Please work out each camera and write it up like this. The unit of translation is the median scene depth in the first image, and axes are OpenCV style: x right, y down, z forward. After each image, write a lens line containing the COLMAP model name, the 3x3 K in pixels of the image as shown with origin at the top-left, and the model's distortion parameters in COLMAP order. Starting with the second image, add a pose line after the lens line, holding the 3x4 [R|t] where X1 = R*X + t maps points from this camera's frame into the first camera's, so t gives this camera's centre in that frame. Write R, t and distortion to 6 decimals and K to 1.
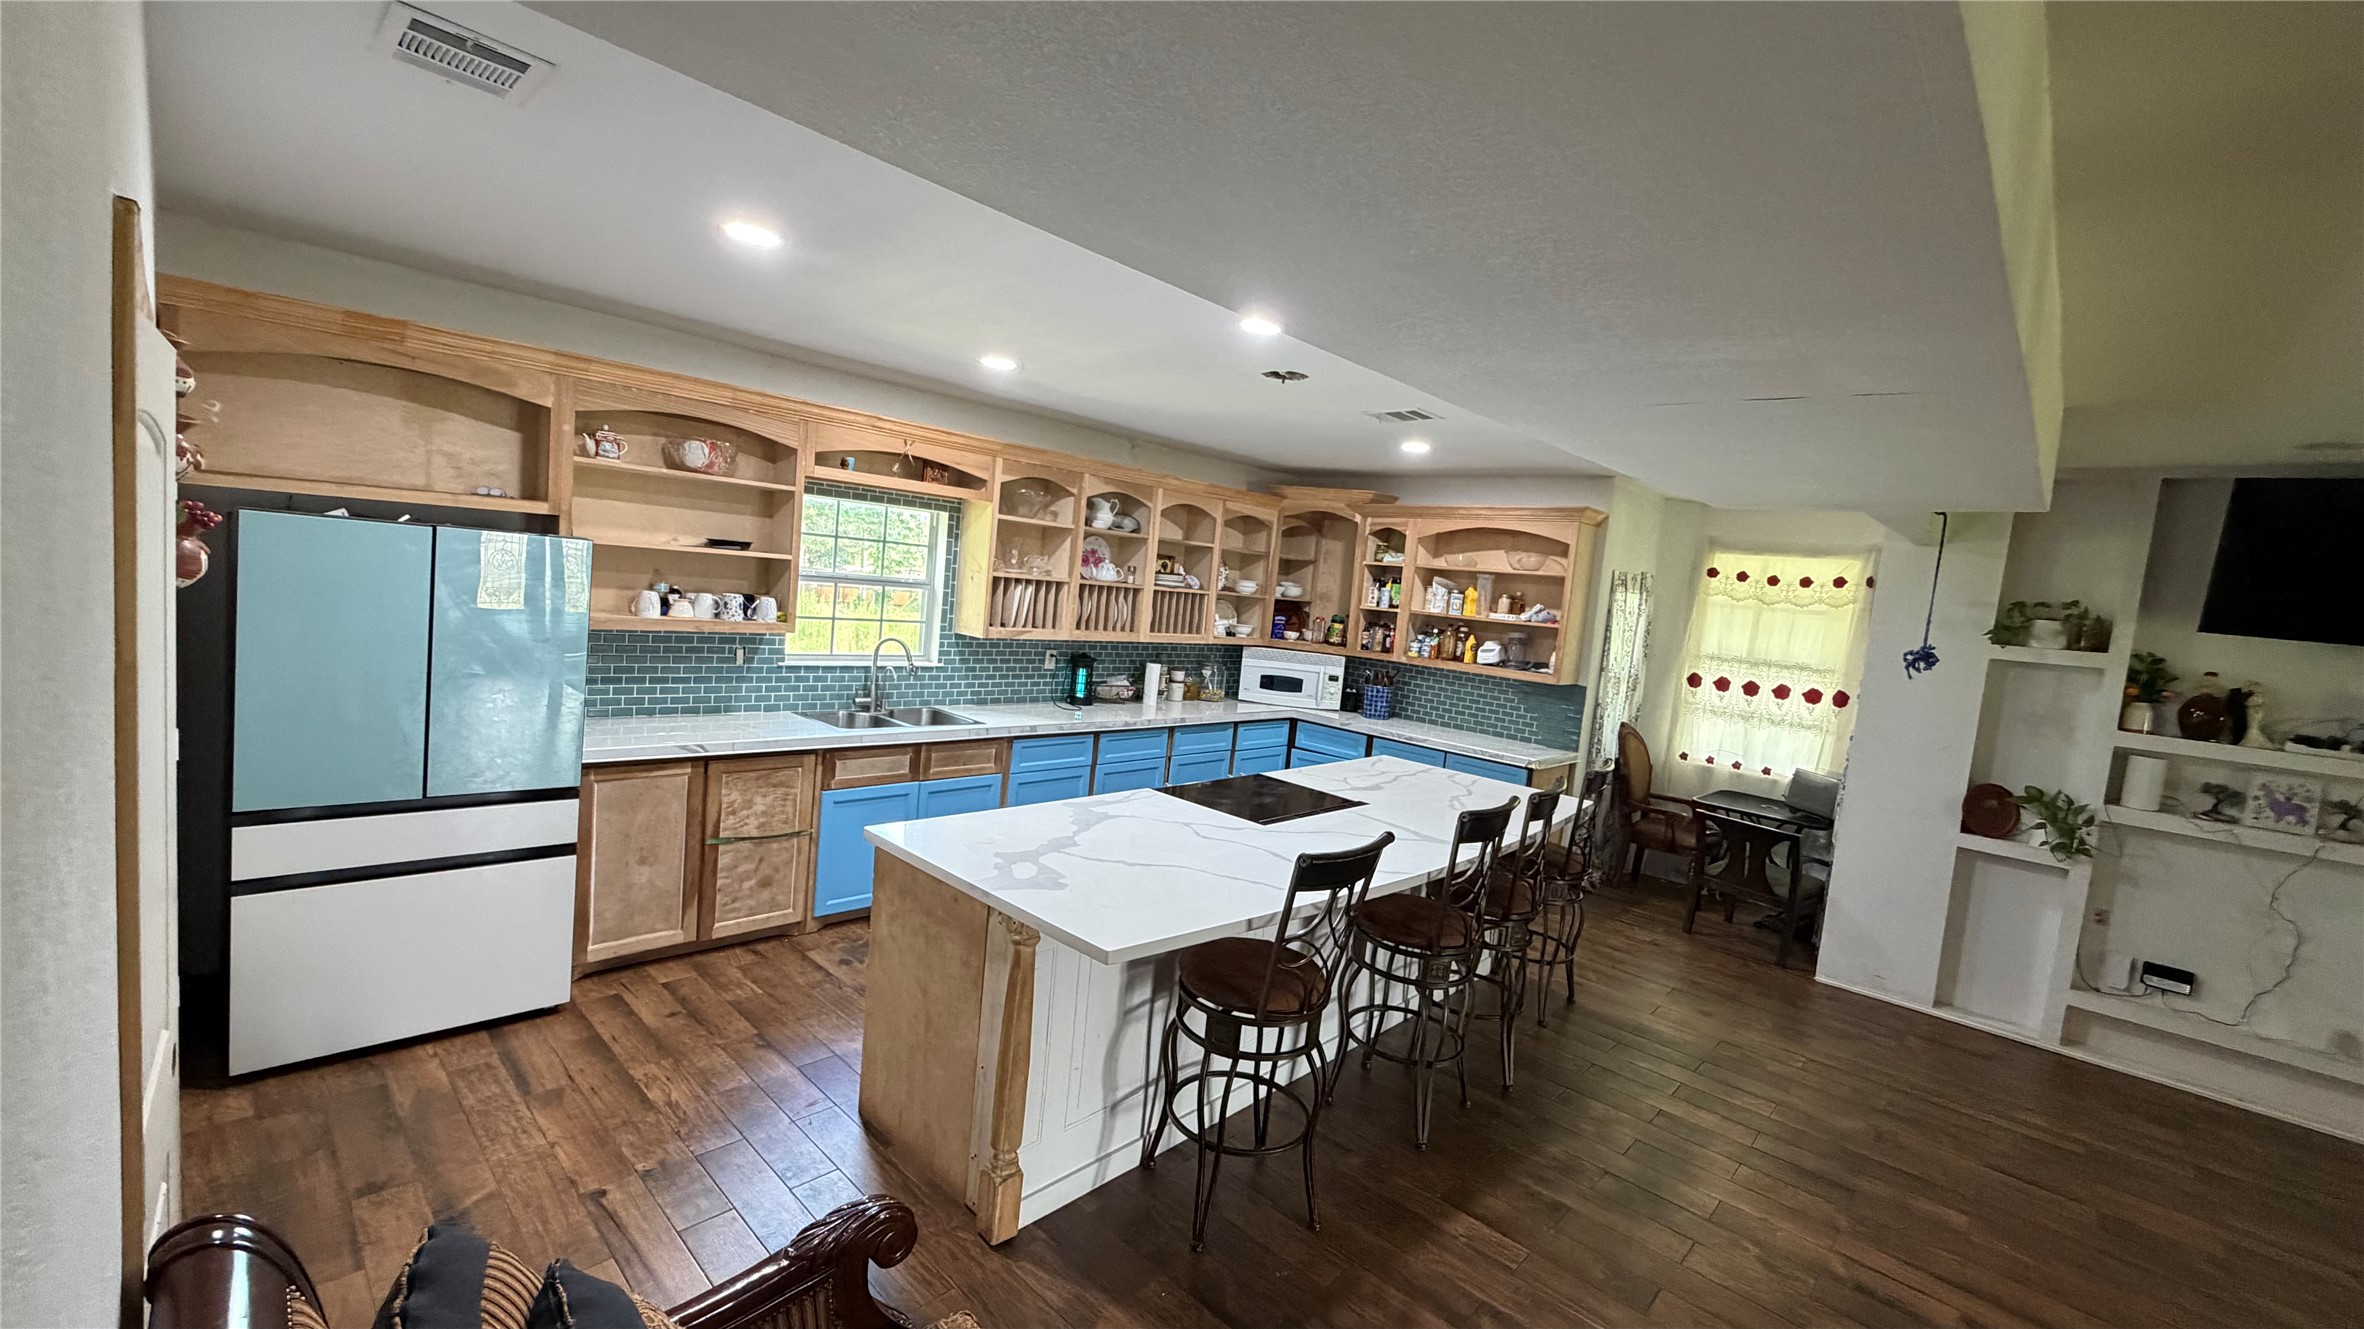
lens RADIAL K [[939.0, 0, 1174.1], [0, 939.0, 667.6], [0, 0, 1]] dist [-0.000607, -0.000140]
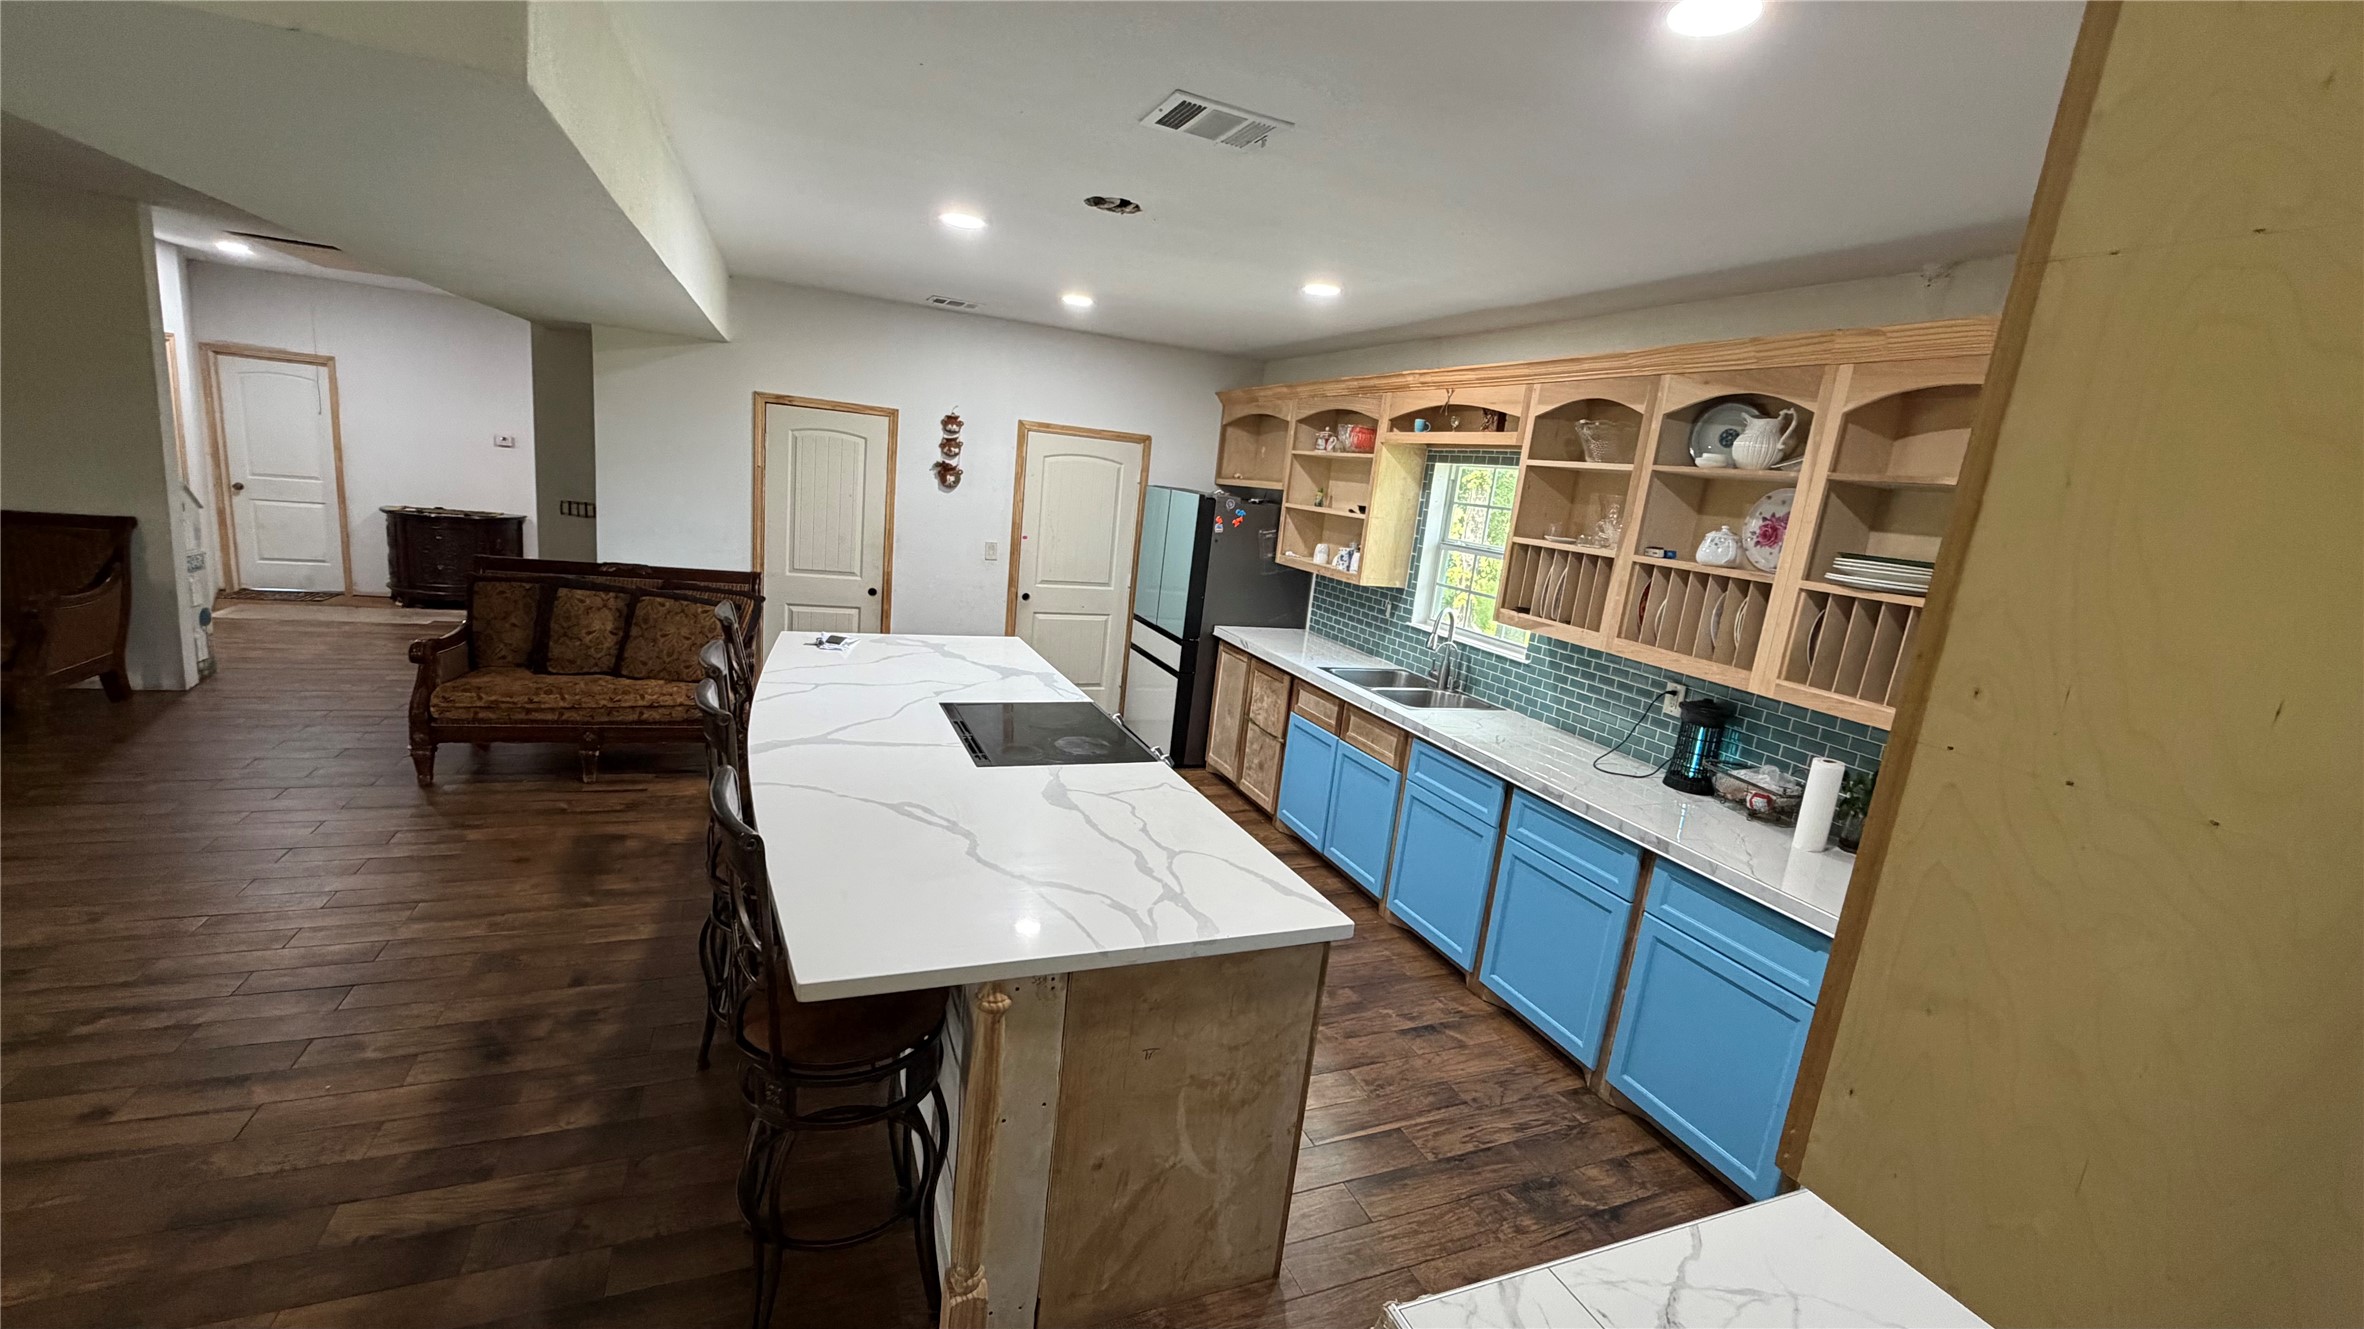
lens RADIAL K [[939.8, 0, 1174.6], [0, 939.8, 667.4], [0, 0, 1]] dist [-0.001392, 0.000211]
pose [[-0.392545, 0.053853, -0.918155, 0.759620], [-0.227729, 0.961508, 0.153758, -0.067158], [0.891094, 0.269447, -0.365171, 1.303949]]
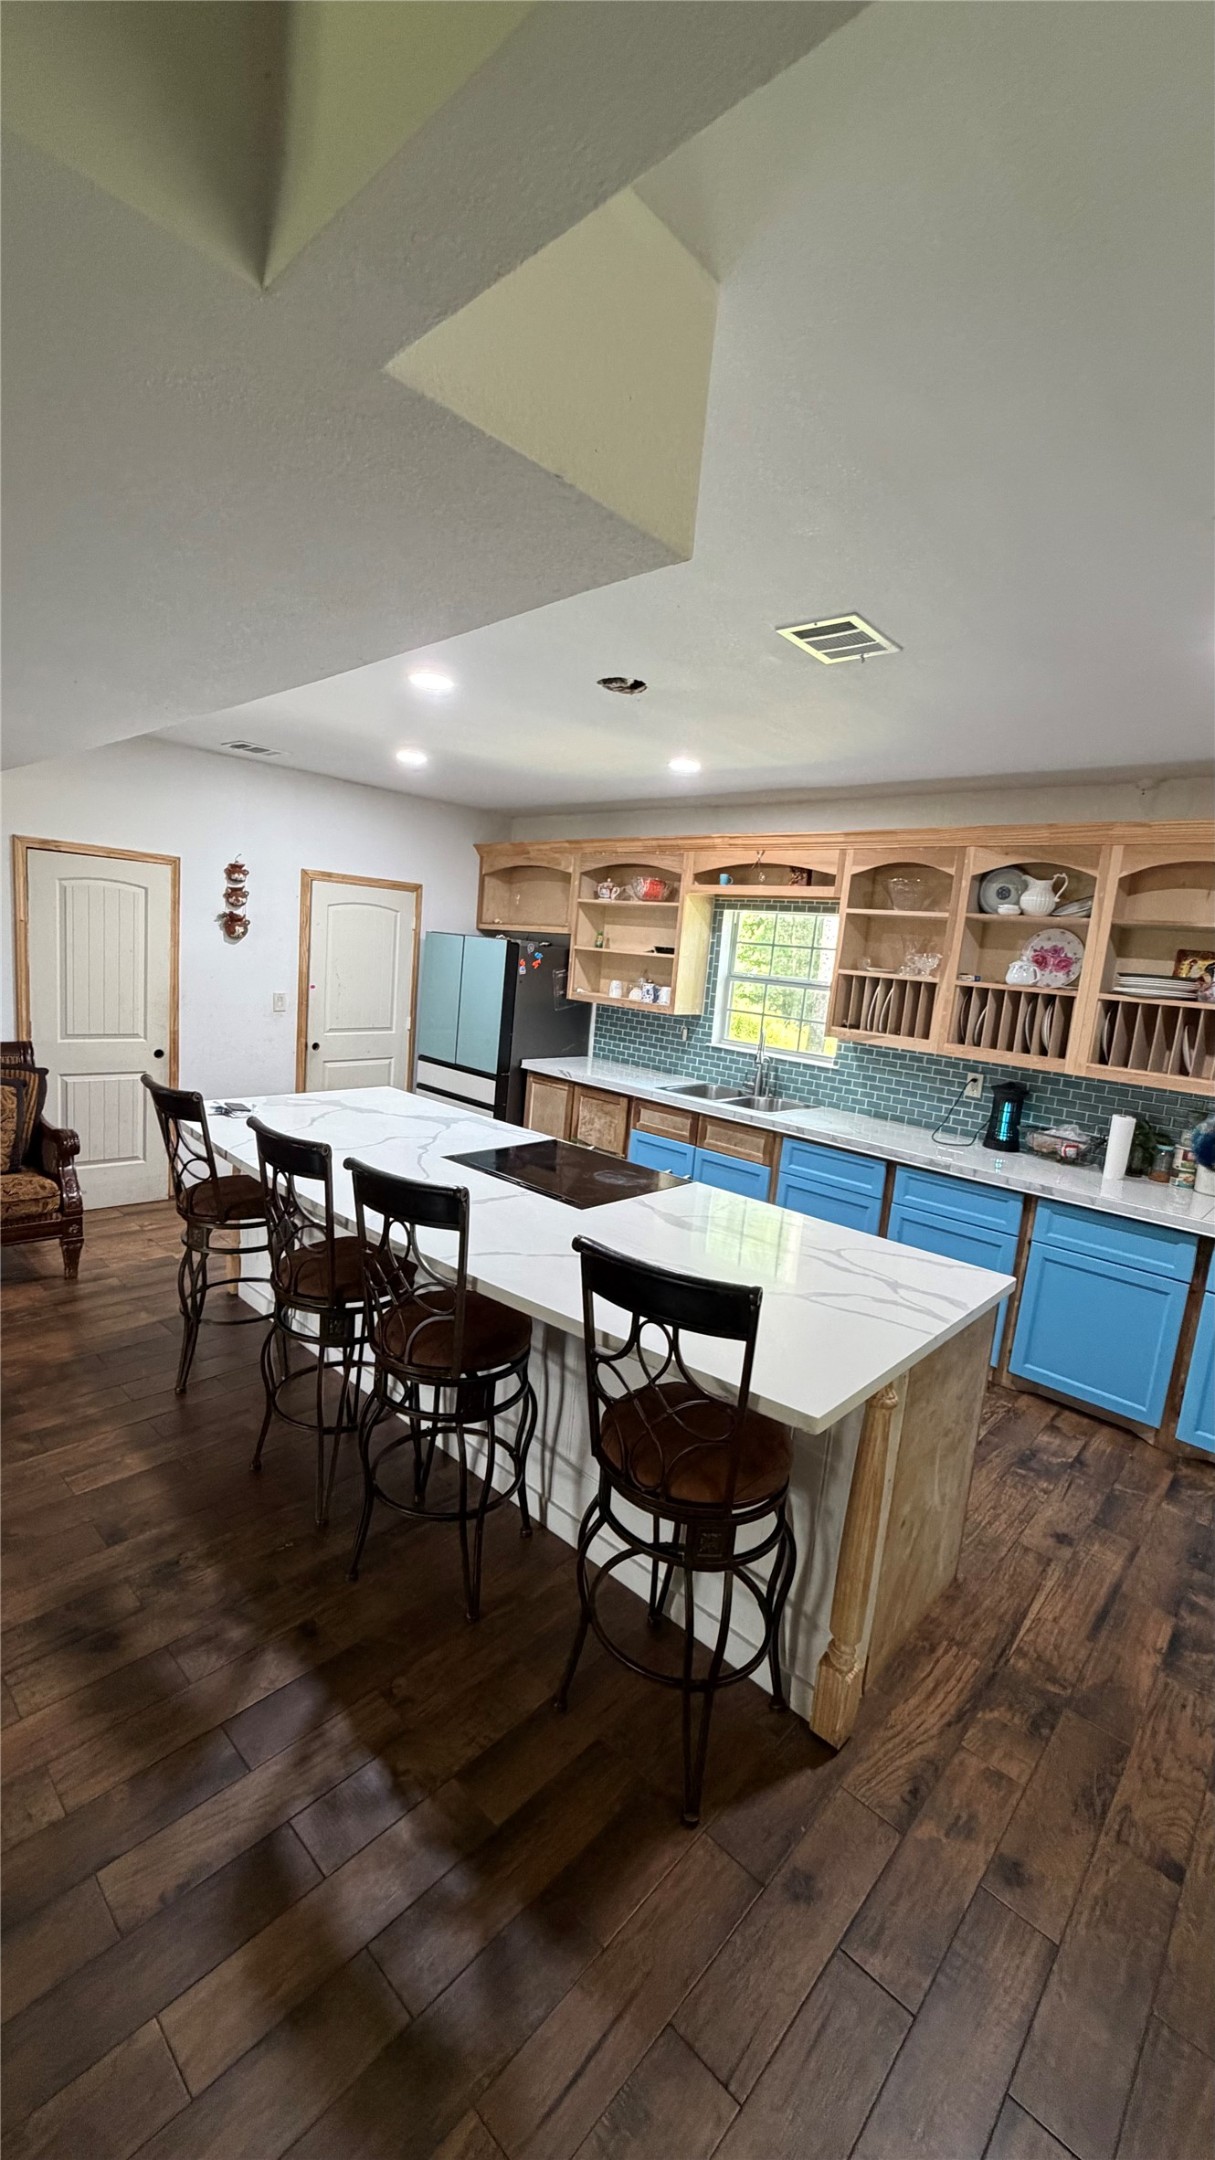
lens RADIAL K [[857.9, 0, 608.4], [0, 857.9, 1074.0], [0, 0, 1]] dist [-0.000607, -0.000140]
pose [[0.021959, 0.056535, -0.998159, 0.839265], [-0.178196, 0.982634, 0.051735, -0.000183], [0.983750, 0.176732, 0.031652, 0.932717]]
